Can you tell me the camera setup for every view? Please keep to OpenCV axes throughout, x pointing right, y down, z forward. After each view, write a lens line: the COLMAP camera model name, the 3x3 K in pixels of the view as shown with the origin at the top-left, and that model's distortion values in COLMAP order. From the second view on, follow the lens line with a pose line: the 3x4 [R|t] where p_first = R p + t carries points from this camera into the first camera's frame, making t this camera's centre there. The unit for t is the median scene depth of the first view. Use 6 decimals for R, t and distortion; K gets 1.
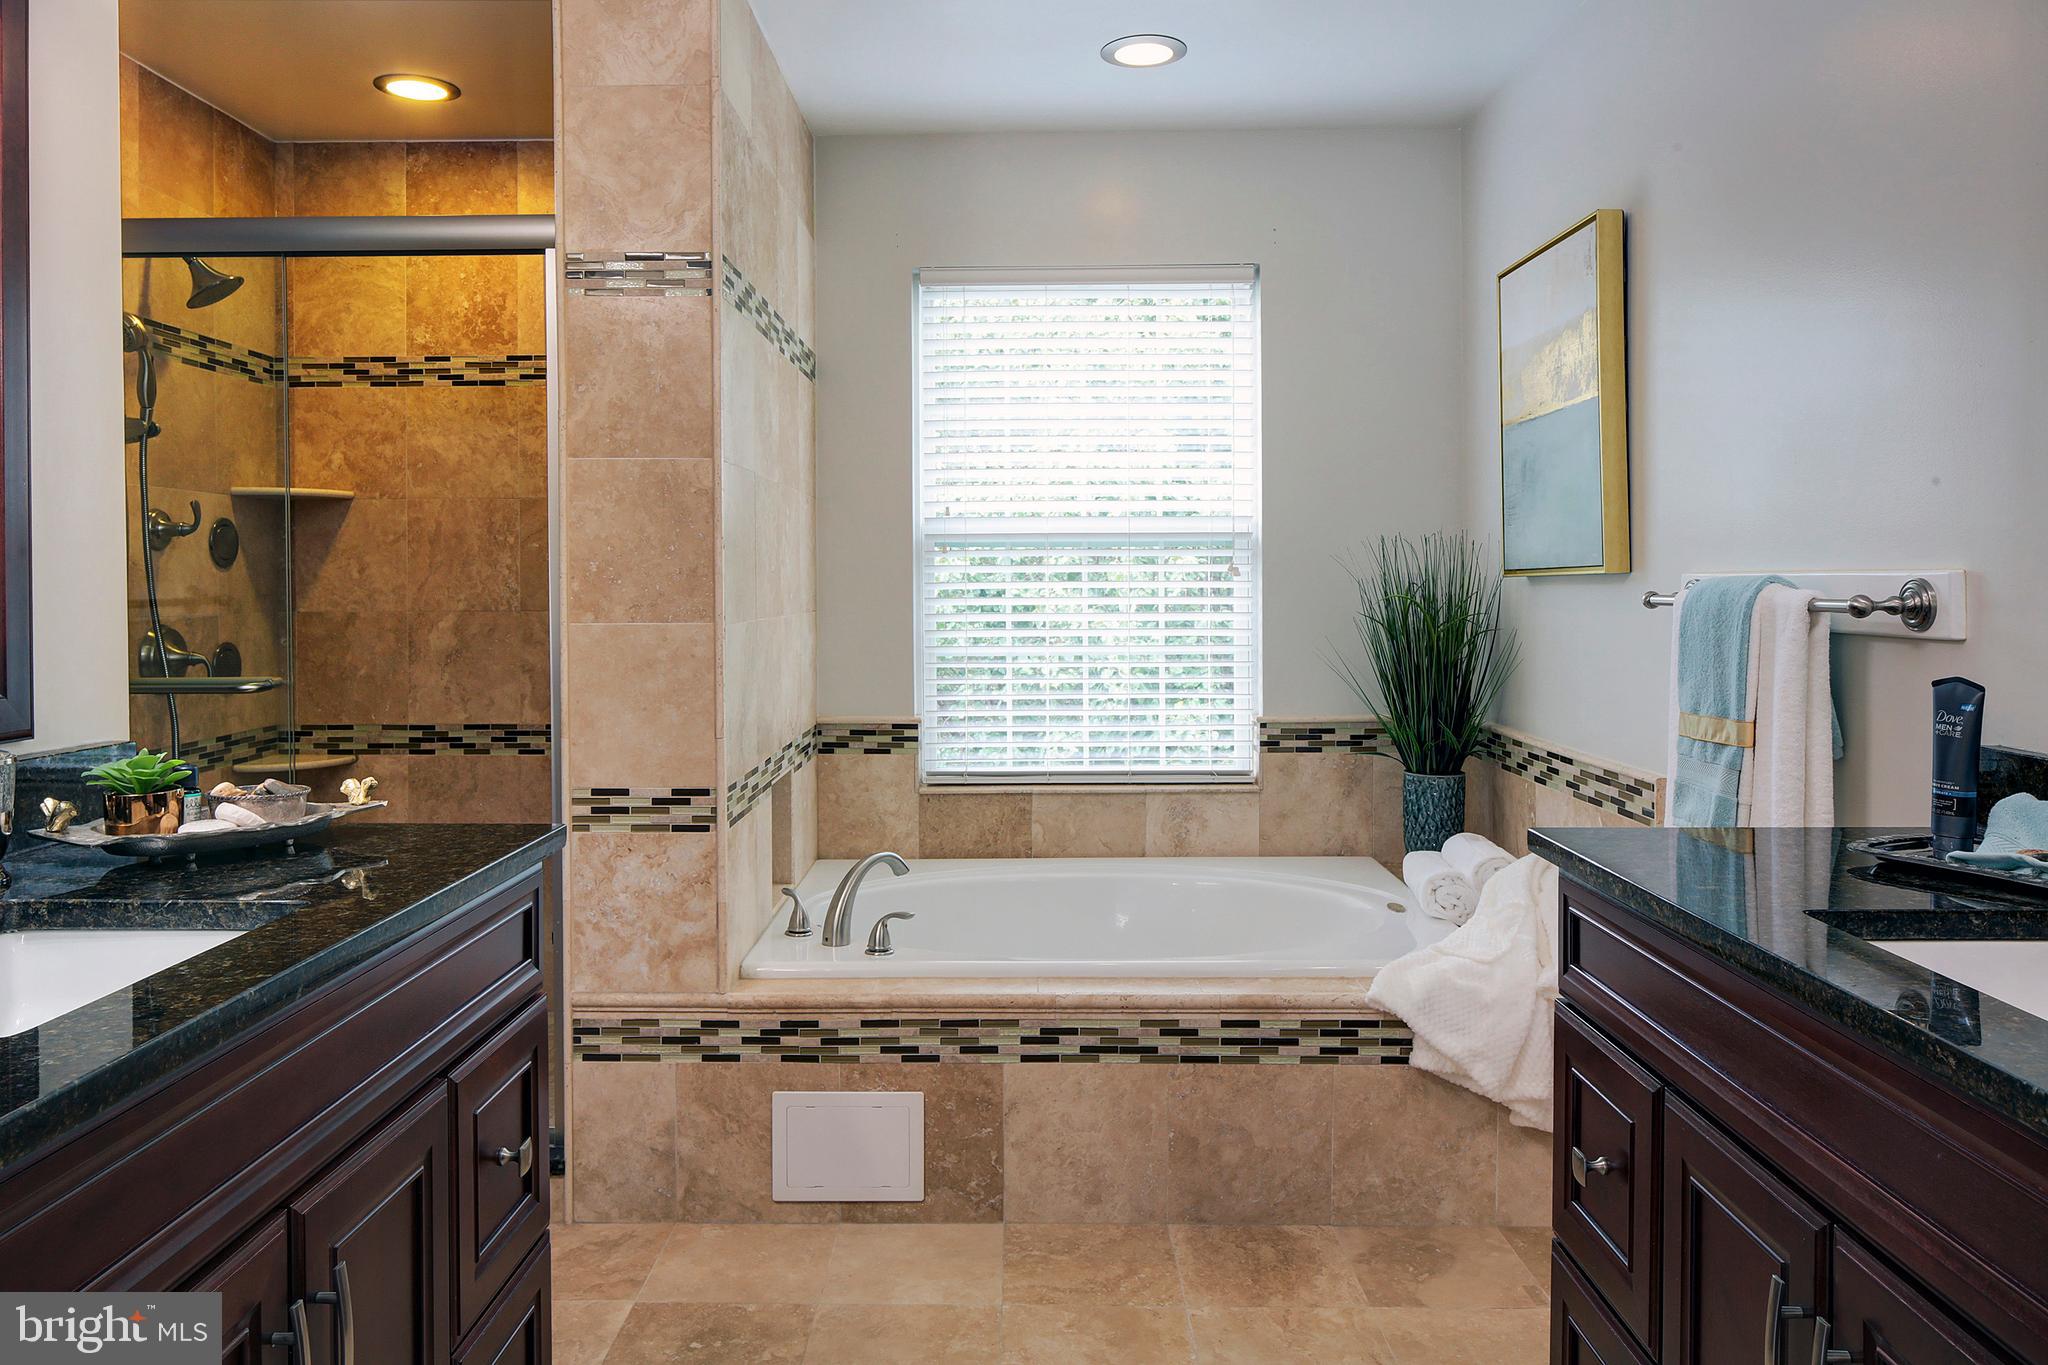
lens RADIAL K [[1382.9, 0, 1016.3], [0, 1382.9, 604.0], [0, 0, 1]] dist [-0.028219, 0.005381]
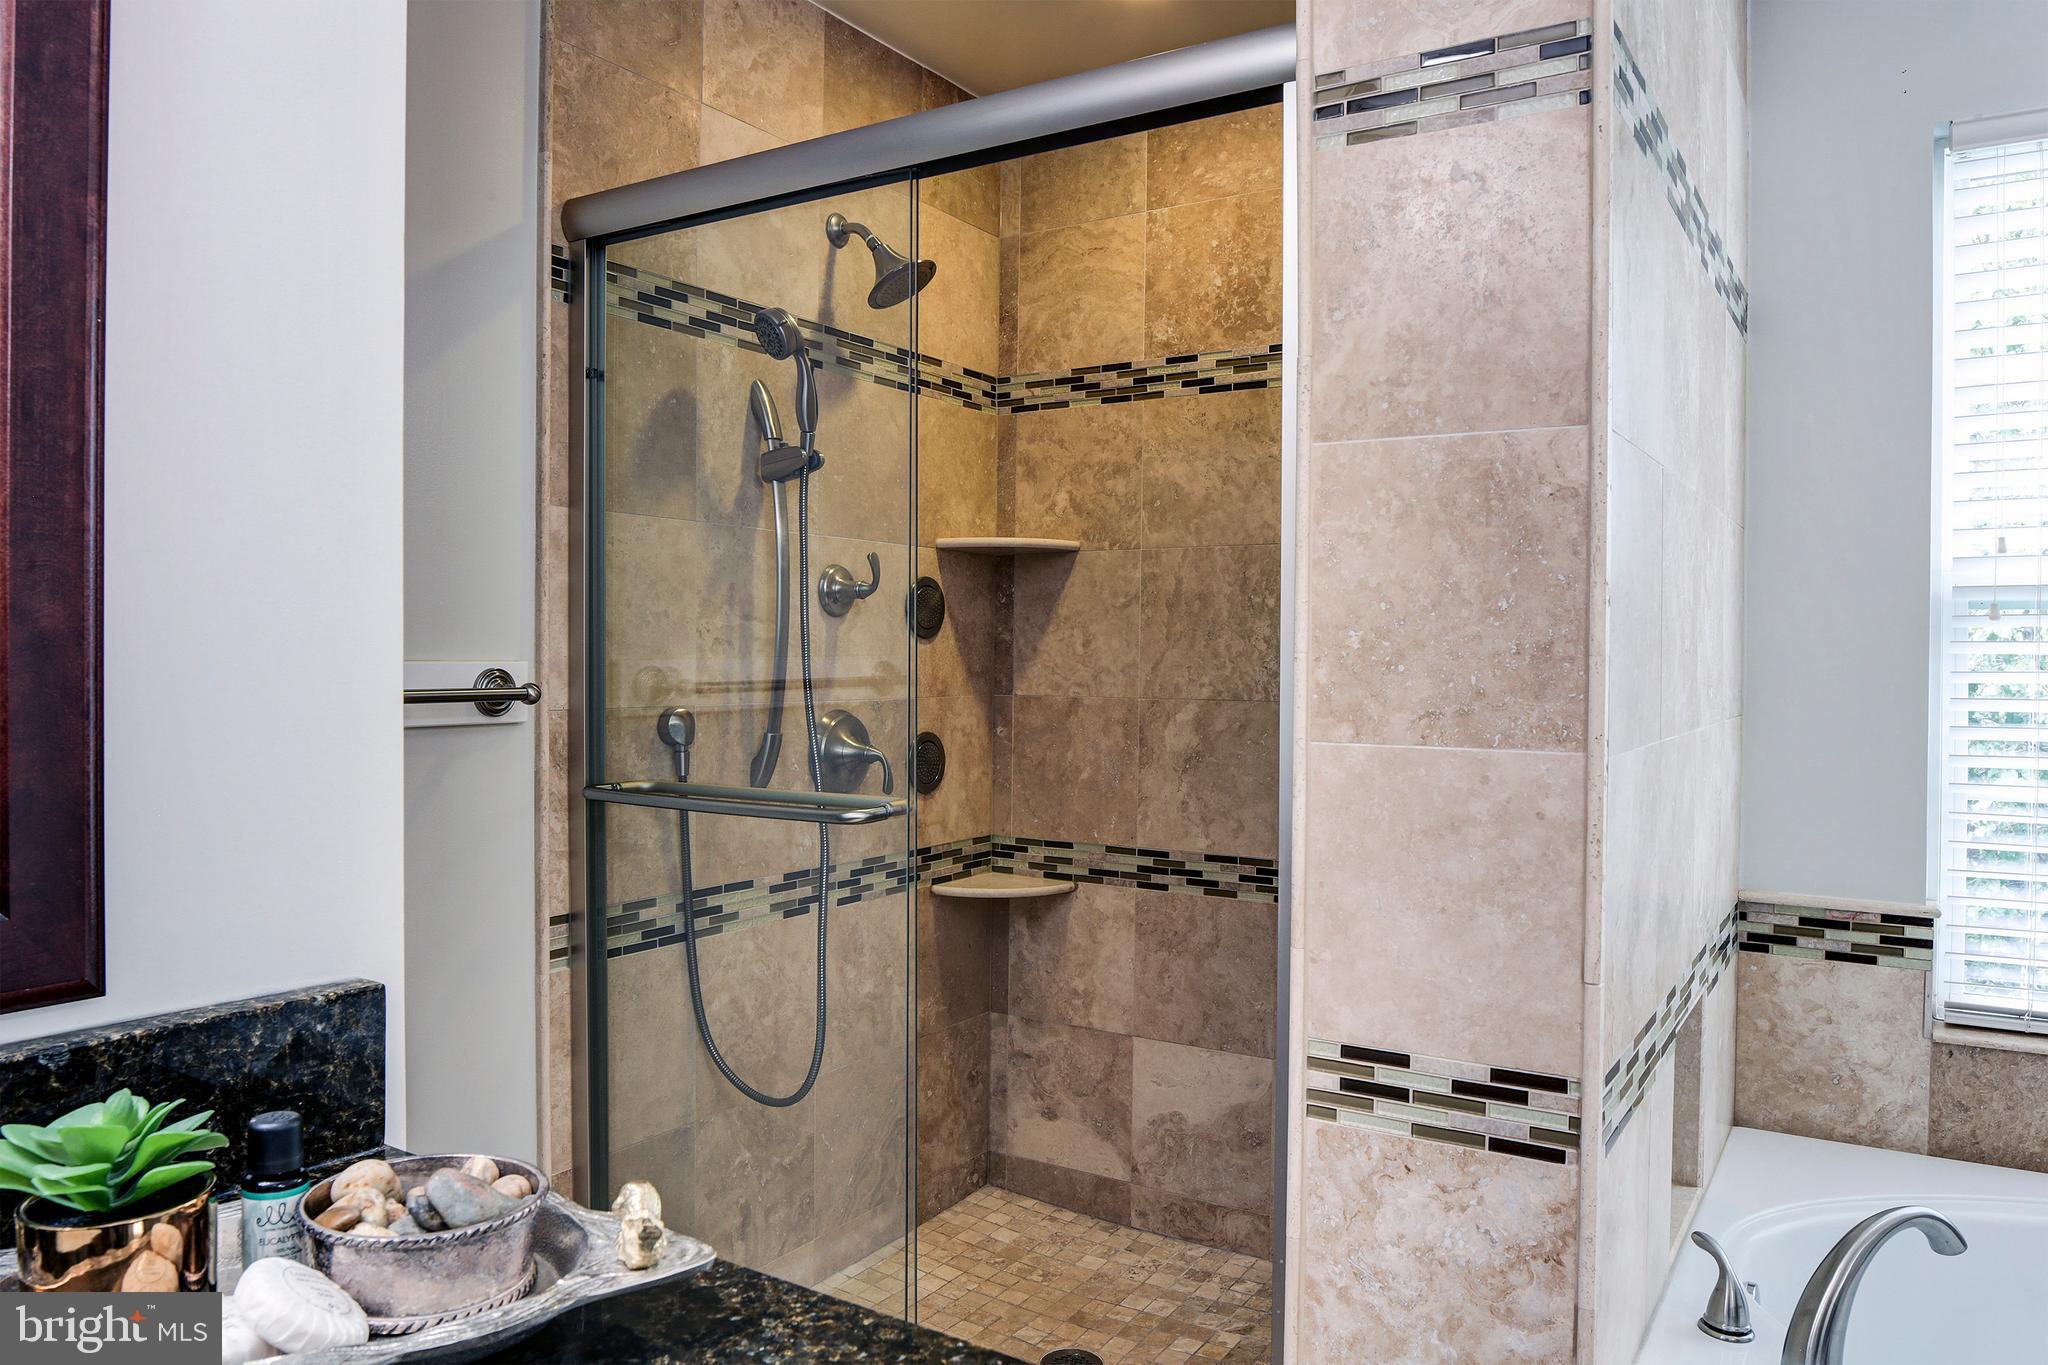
lens RADIAL K [[1382.9, 0, 1026.3], [0, 1382.9, 677.9], [0, 0, 1]] dist [-0.028219, 0.005381]
pose [[0.839373, 0.019454, -0.543208, -0.093225], [-0.019485, 0.999794, 0.005698, -0.009916], [0.543207, 0.005801, 0.839579, 0.370158]]
